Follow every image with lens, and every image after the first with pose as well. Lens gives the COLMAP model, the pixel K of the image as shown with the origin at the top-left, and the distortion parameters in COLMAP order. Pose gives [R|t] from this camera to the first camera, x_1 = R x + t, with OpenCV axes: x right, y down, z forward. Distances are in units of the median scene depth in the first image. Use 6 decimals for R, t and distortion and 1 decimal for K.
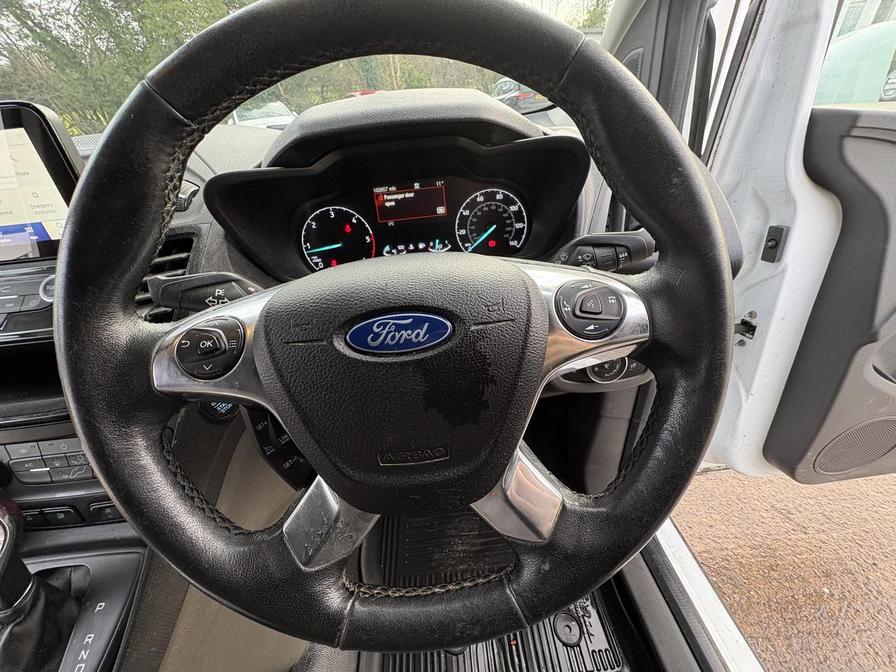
lens RADIAL K [[355.8, 0, 448.8], [0, 355.8, 336.7], [0, 0, 1]] dist [0.000420, -0.000289]
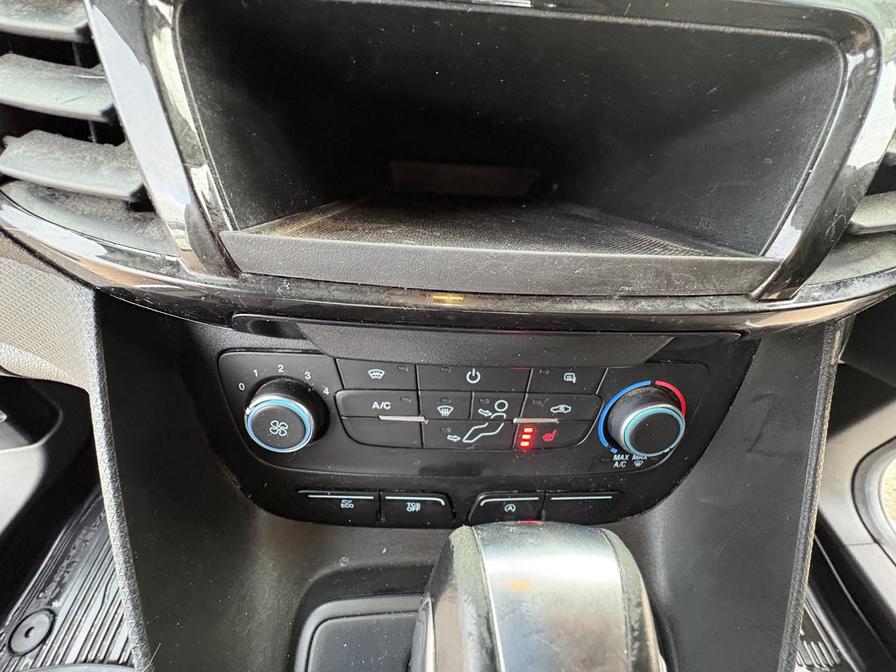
lens RADIAL K [[355.8, 0, 448.8], [0, 355.8, 336.7], [0, 0, 1]] dist [0.000420, -0.000289]
pose [[0.987546, 0.141712, 0.068338, -0.855550], [-0.153115, 0.965556, 0.210374, 0.133302], [-0.036172, -0.218217, 0.975230, 0.446885]]
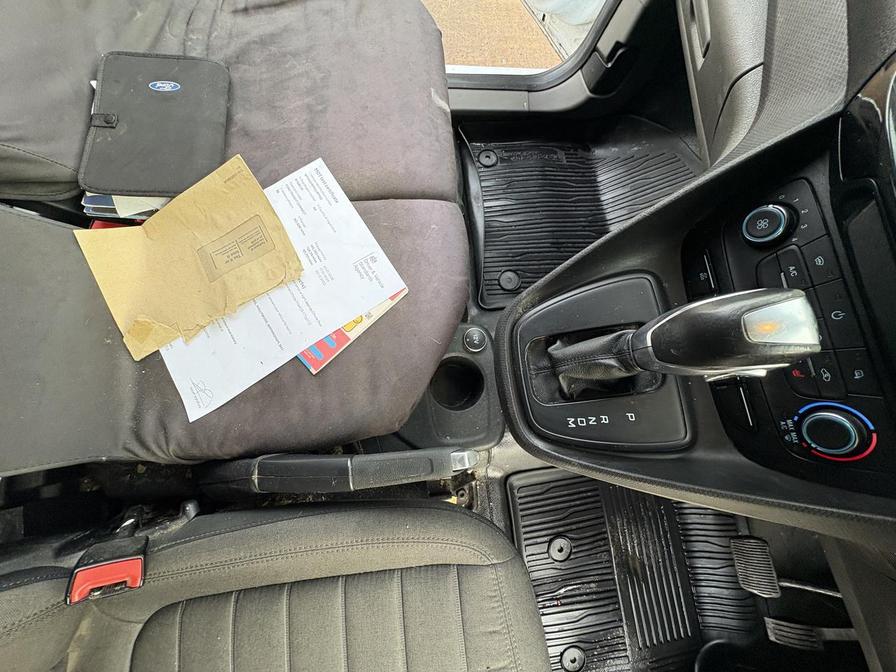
lens RADIAL K [[355.8, 0, 448.8], [0, 355.8, 336.7], [0, 0, 1]] dist [0.000420, -0.000289]
pose [[0.038706, 0.993230, -0.109523, -0.740811], [-0.652044, 0.108160, 0.750426, 0.213799], [0.757192, 0.042368, 0.651817, -0.028349]]
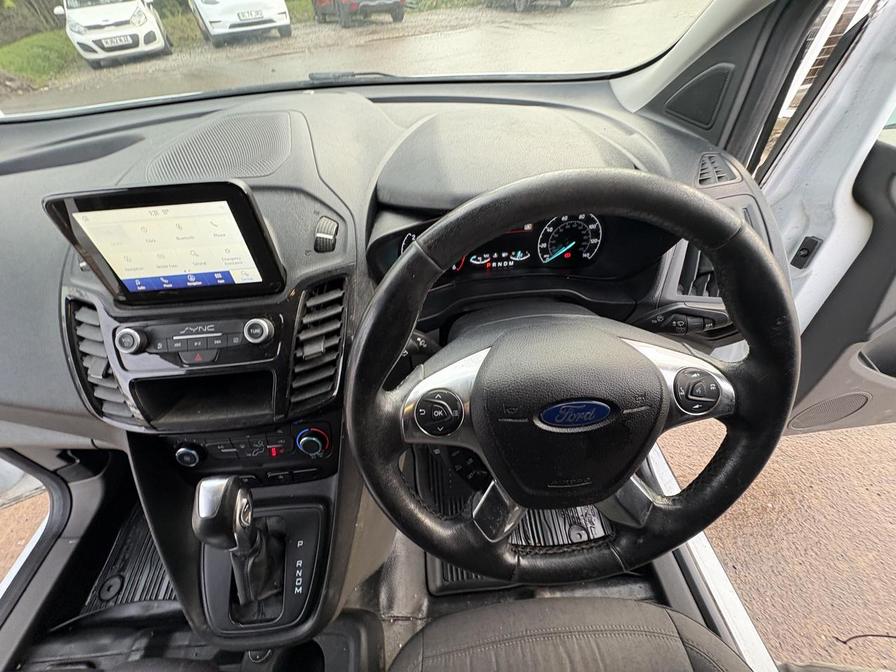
lens RADIAL K [[355.8, 0, 448.8], [0, 355.8, 336.7], [0, 0, 1]] dist [0.000420, -0.000289]
pose [[0.999169, 0.021606, 0.034572, -0.298568], [-0.028907, 0.973443, 0.227098, -0.265505], [-0.028748, -0.227909, 0.973258, -0.151124]]
